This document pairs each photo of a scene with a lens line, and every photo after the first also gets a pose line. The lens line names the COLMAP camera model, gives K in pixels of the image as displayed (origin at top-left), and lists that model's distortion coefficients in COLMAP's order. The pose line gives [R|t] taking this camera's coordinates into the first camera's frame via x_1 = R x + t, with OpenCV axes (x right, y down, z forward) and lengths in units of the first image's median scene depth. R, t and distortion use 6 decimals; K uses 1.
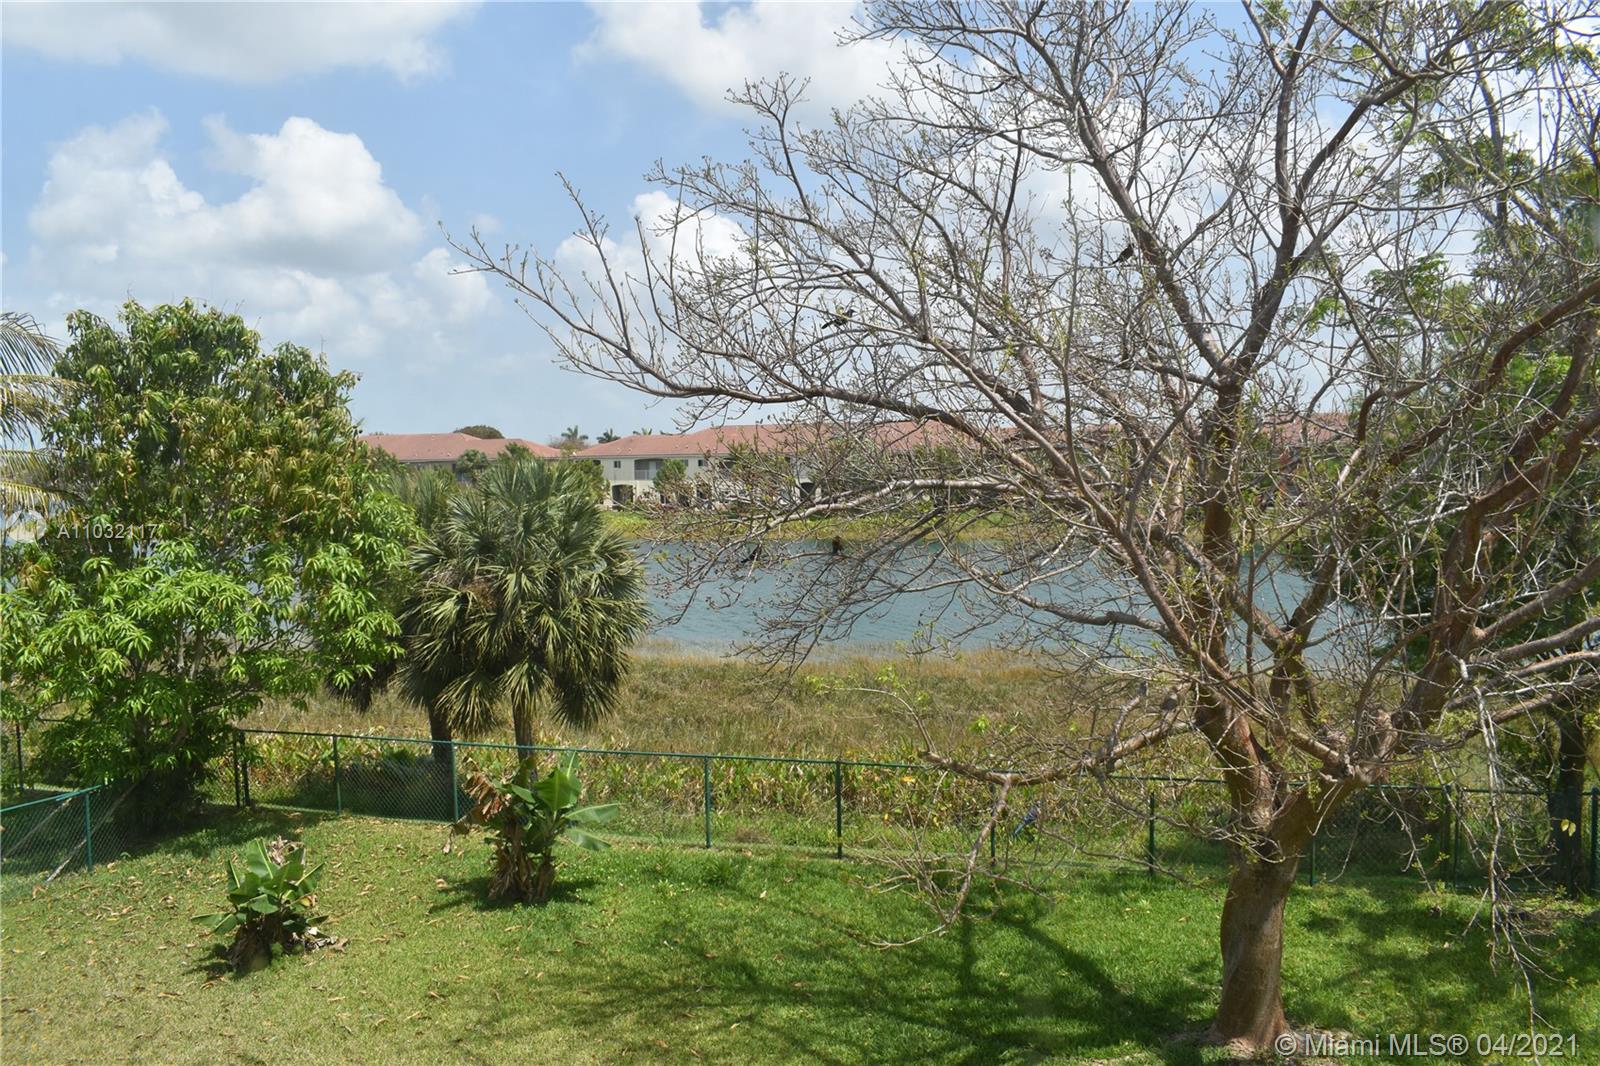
lens RADIAL K [[1235.9, 0, 800.0], [0, 1235.9, 533.0], [0, 0, 1]] dist [-0.296138, 0.002306]
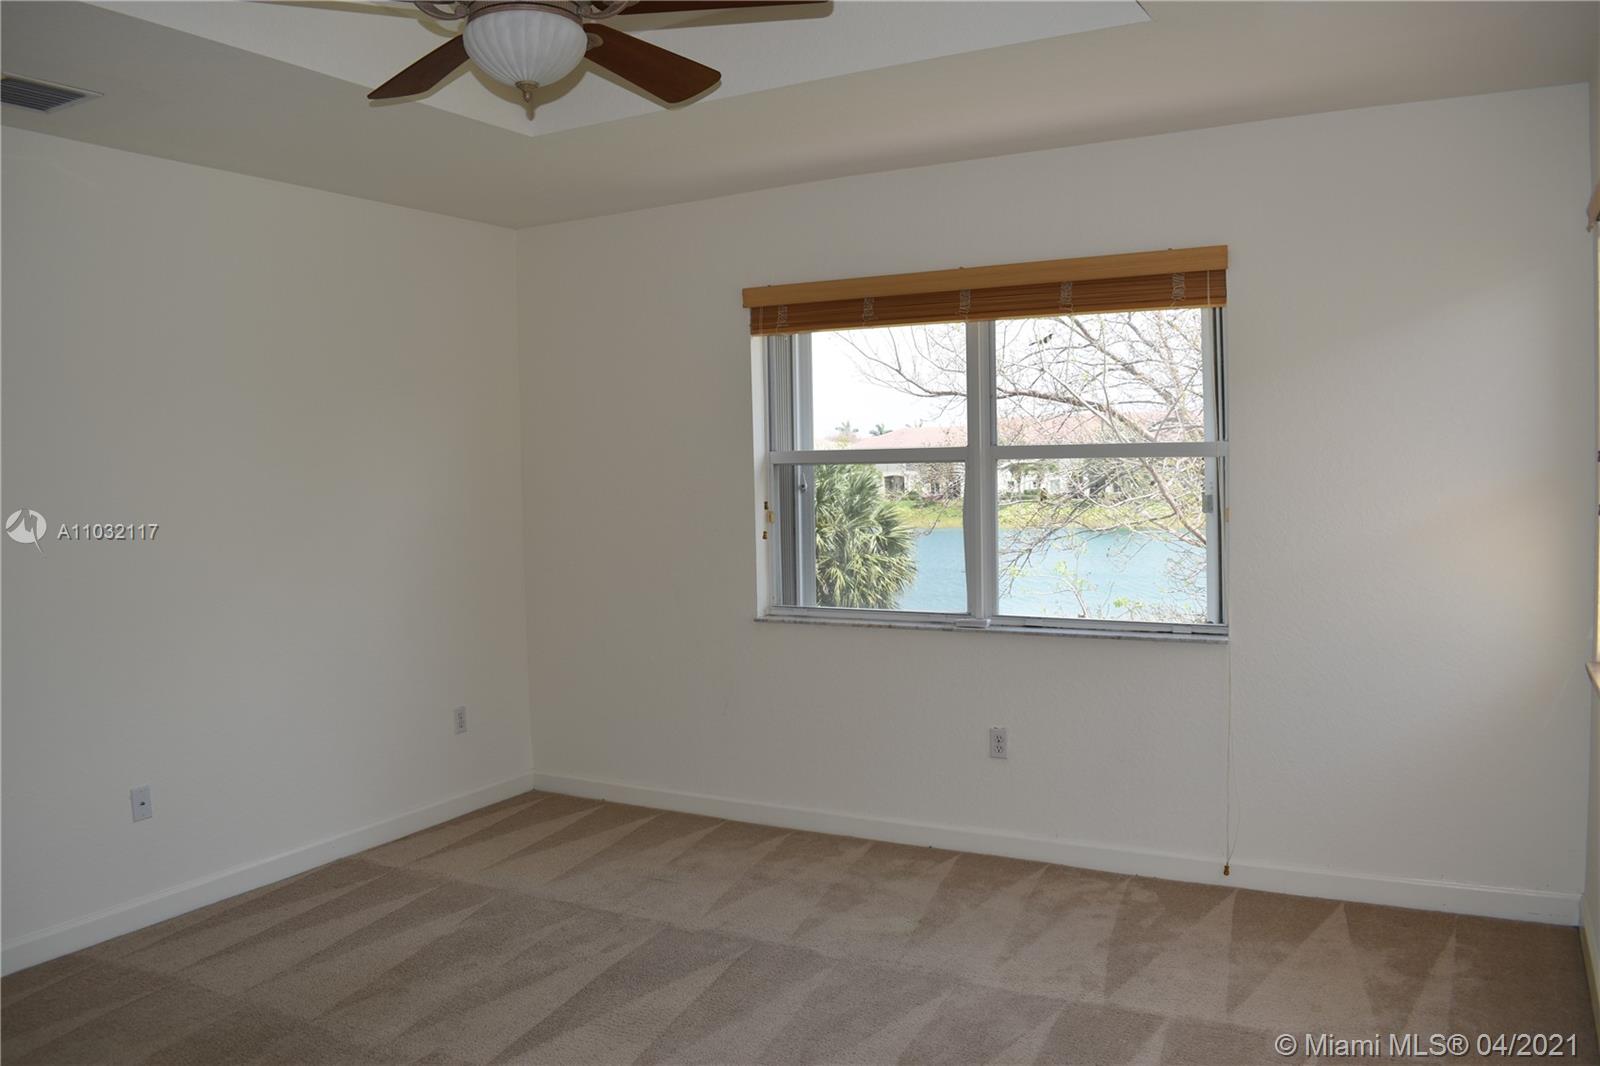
lens RADIAL K [[1243.8, 0, 803.9], [0, 1243.8, 522.5], [0, 0, 1]] dist [-0.098443, 0.017890]
pose [[0.976851, -0.000609, -0.213921, 0.036783], [-0.000246, 0.999992, -0.003971, 0.025499], [0.213922, 0.003931, 0.976843, -0.266559]]
